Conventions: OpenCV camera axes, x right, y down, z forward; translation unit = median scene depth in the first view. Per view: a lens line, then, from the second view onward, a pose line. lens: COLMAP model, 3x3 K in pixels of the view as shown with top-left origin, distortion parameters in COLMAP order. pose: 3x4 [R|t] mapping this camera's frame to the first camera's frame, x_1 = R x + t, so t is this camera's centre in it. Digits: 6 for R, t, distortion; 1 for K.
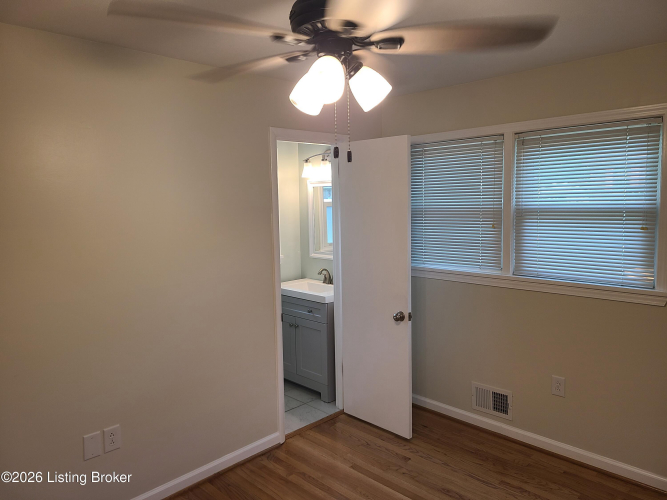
lens RADIAL K [[491.7, 0, 329.9], [0, 491.7, 243.8], [0, 0, 1]] dist [0.063209, -0.058565]
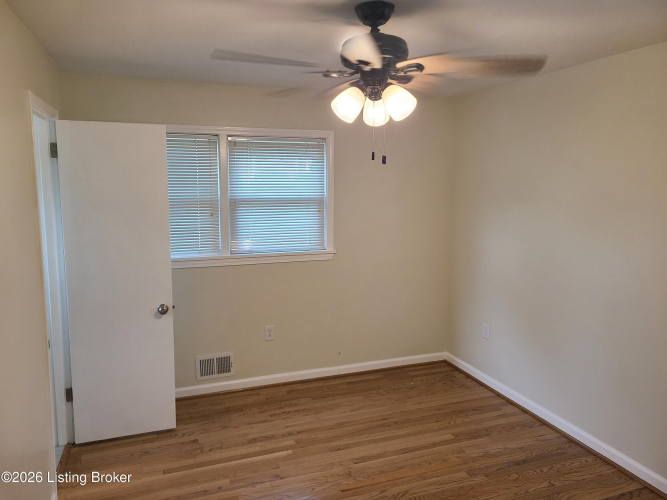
lens RADIAL K [[491.7, 0, 329.9], [0, 491.7, 243.8], [0, 0, 1]] dist [0.063209, -0.058565]
pose [[0.425087, -0.092501, 0.900414, -0.618786], [0.074704, 0.994956, 0.066946, -0.025335], [-0.902065, 0.038806, 0.429853, 0.281610]]
